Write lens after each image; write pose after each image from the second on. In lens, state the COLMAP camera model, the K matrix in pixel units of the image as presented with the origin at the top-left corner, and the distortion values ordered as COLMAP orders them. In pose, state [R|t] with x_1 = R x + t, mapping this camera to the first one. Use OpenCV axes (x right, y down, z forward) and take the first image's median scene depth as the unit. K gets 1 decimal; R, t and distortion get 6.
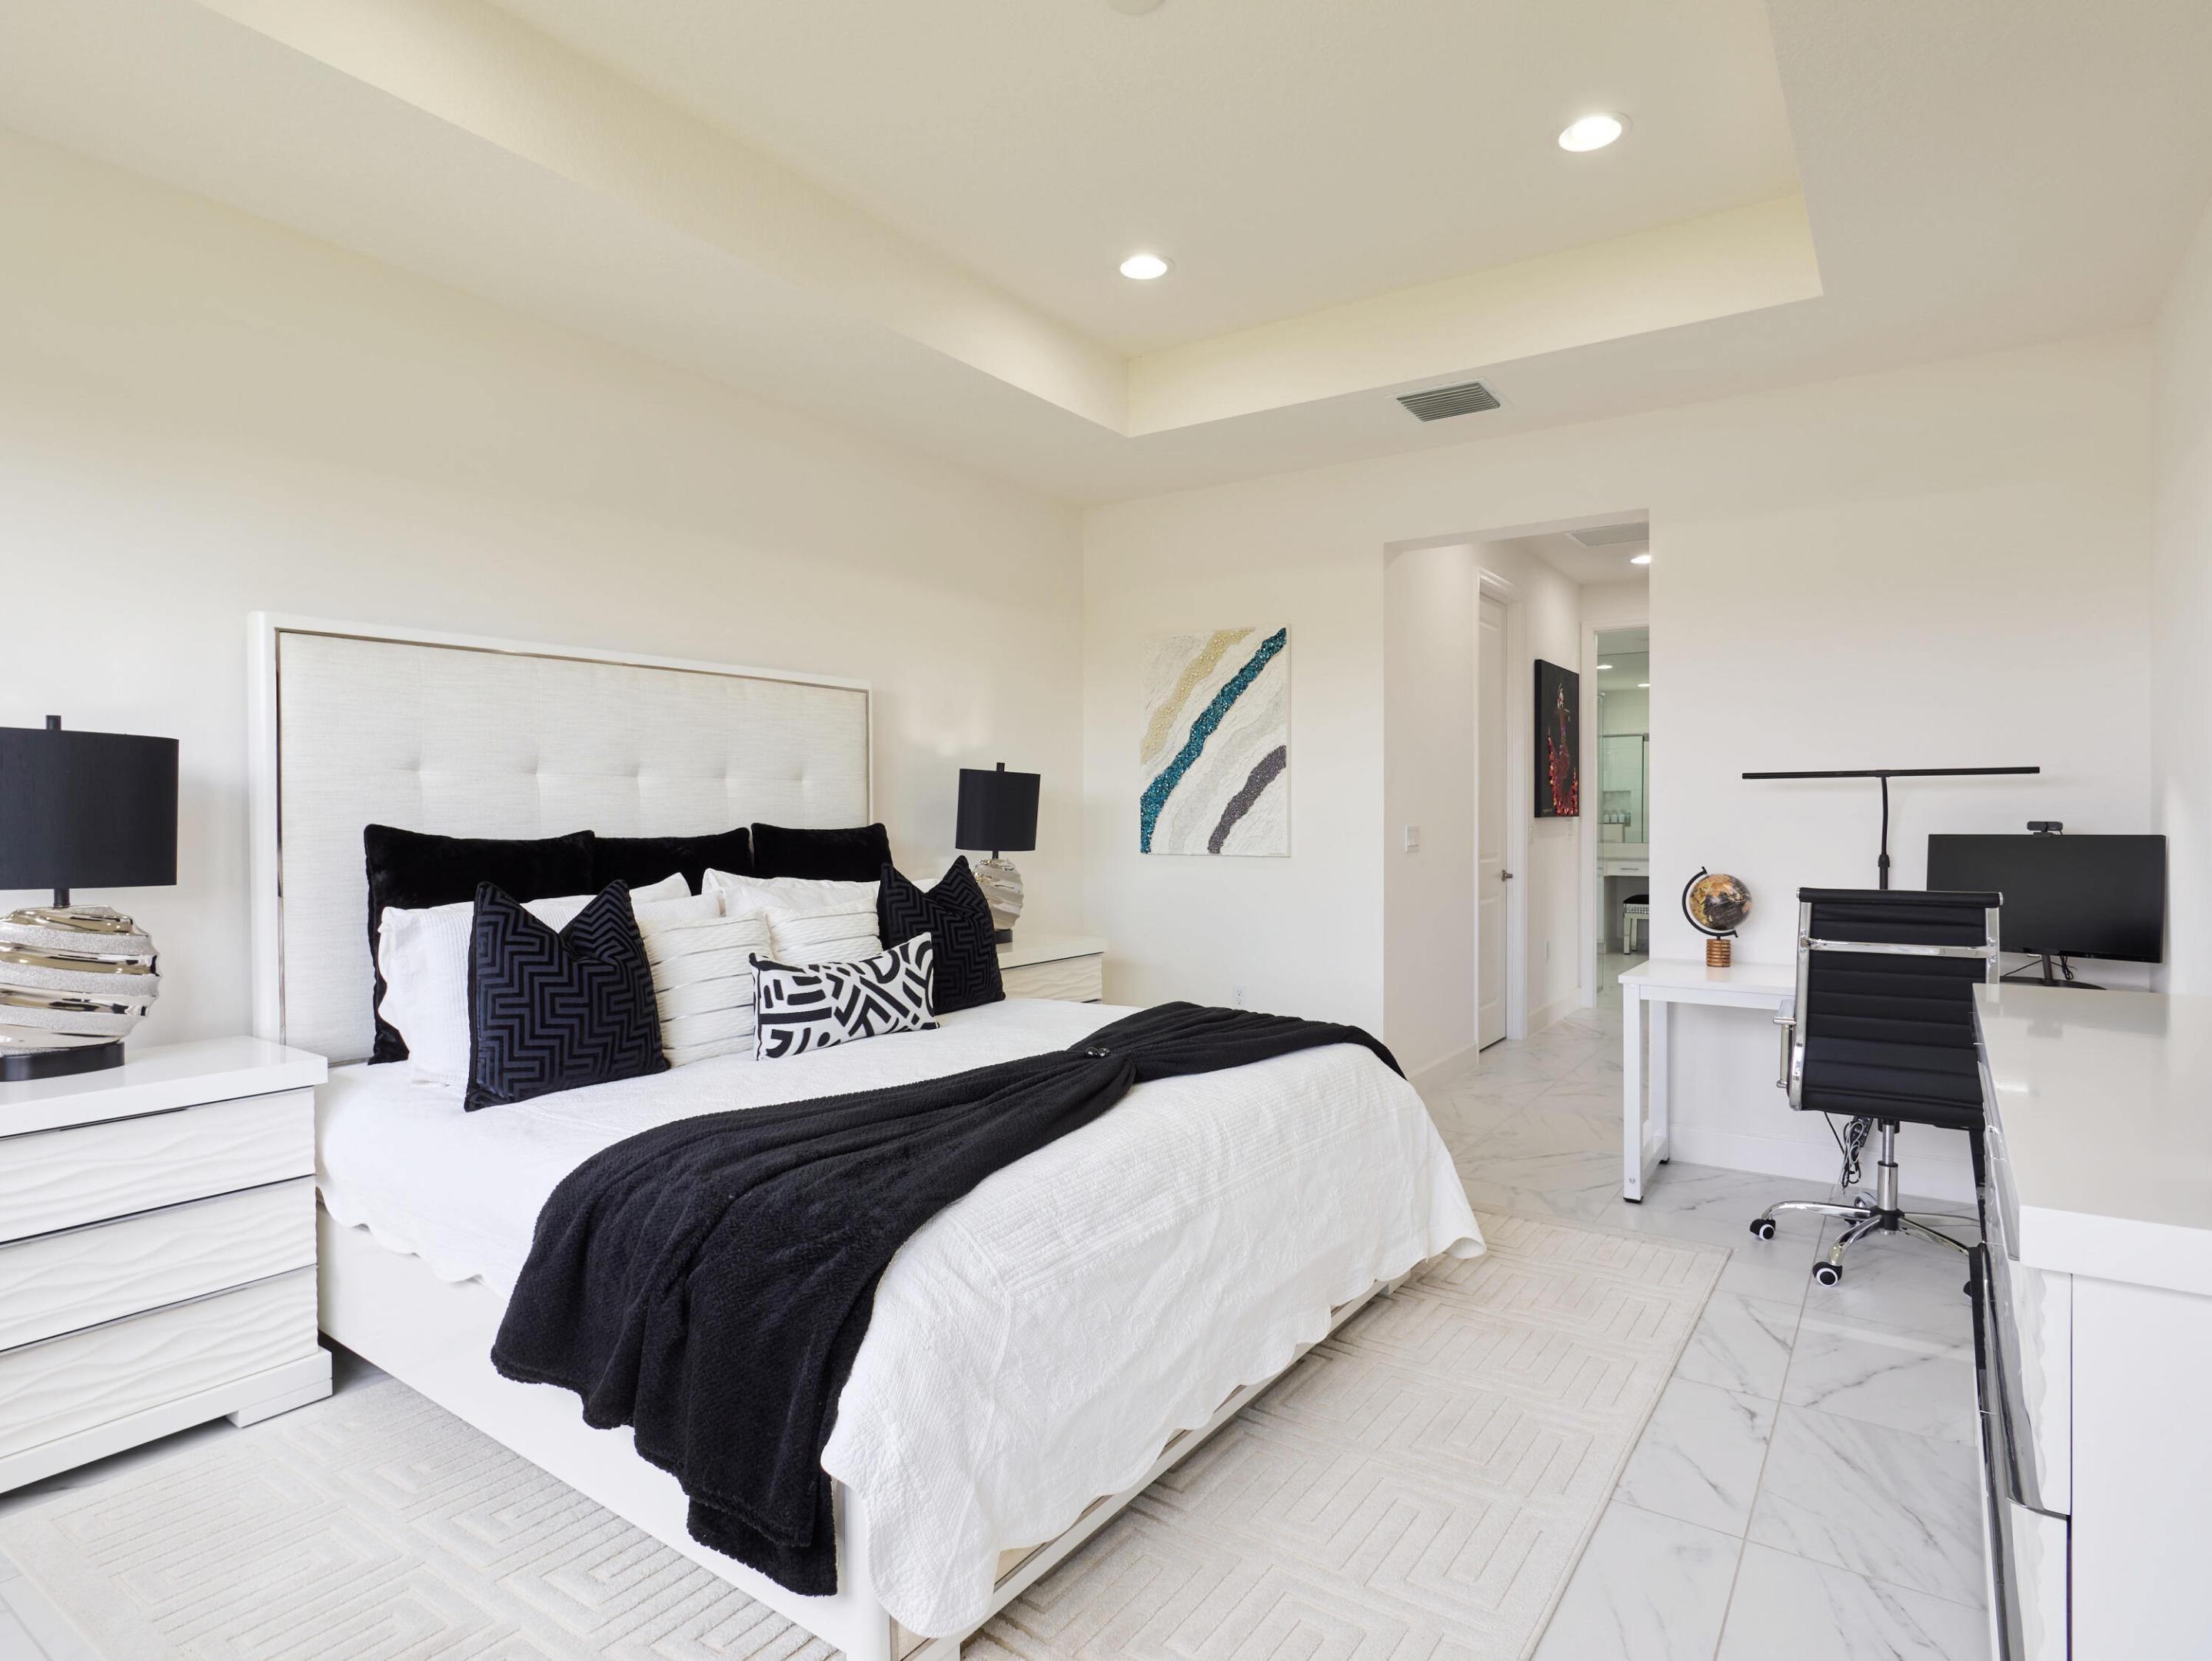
lens RADIAL K [[1224.5, 0, 1098.3], [0, 1224.5, 815.5], [0, 0, 1]] dist [-0.013981, -0.000724]
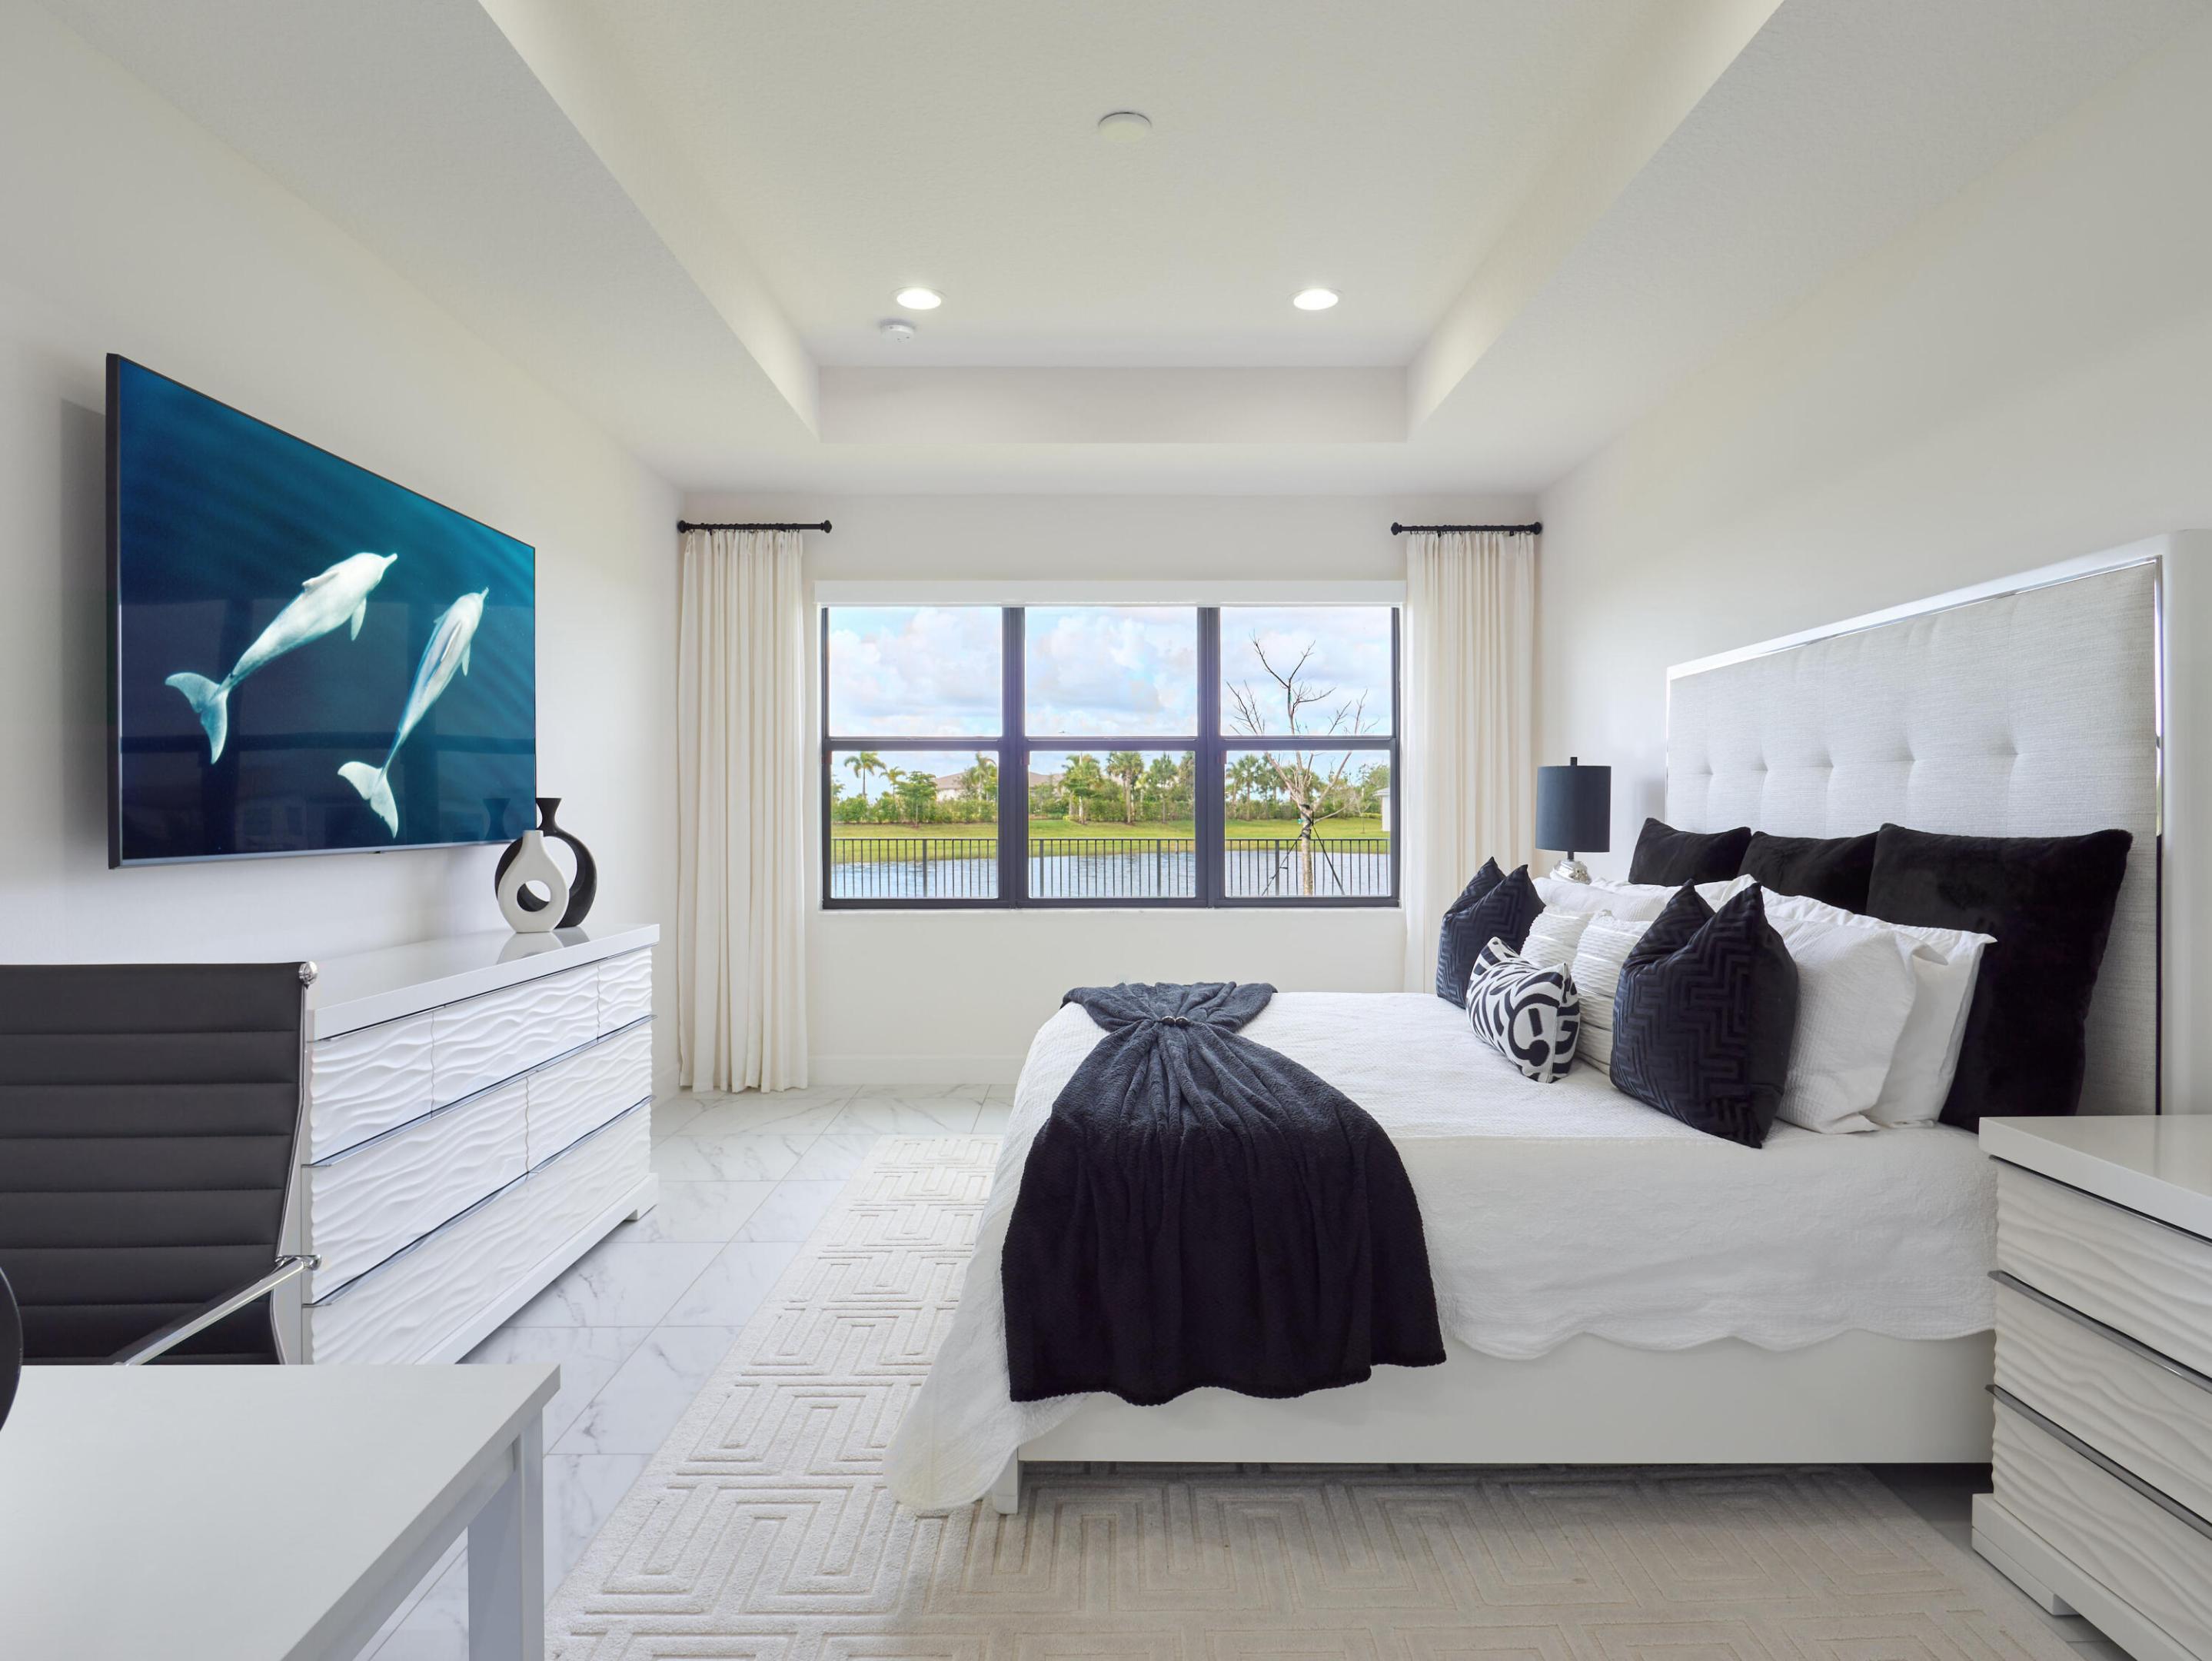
lens RADIAL K [[1224.5, 0, 1098.3], [0, 1224.5, 815.5], [0, 0, 1]] dist [-0.013981, -0.000724]
pose [[-0.825150, 0.003723, -0.564902, 0.749164], [0.000855, 0.999985, 0.005341, -0.004396], [0.564913, 0.003924, -0.825141, 2.031473]]
